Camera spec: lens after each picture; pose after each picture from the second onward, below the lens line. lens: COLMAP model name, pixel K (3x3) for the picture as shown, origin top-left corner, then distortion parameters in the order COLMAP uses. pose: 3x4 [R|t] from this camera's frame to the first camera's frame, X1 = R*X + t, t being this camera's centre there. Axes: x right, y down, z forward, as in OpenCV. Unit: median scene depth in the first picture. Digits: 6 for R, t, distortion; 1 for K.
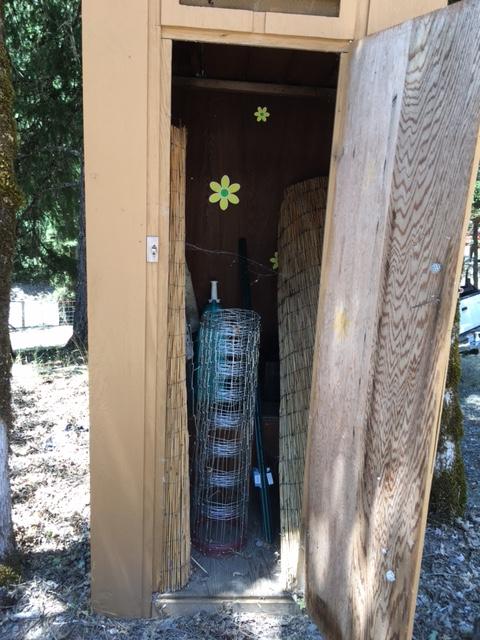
lens RADIAL K [[543.7, 0, 243.1], [0, 543.7, 319.4], [0, 0, 1]] dist [-0.004687, -0.019496]
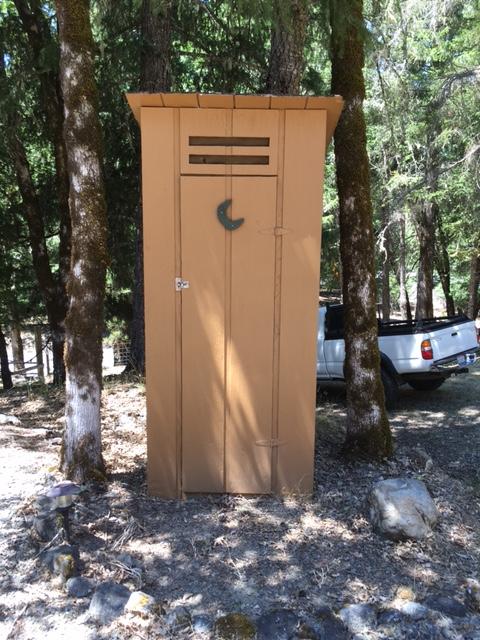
lens RADIAL K [[543.7, 0, 238.4], [0, 543.7, 320.3], [0, 0, 1]] dist [-0.004687, -0.019496]
pose [[0.995143, -0.025361, -0.095113, 0.103483], [0.017496, 0.996427, -0.082628, 0.074231], [0.096869, 0.080562, 0.992031, -0.405456]]
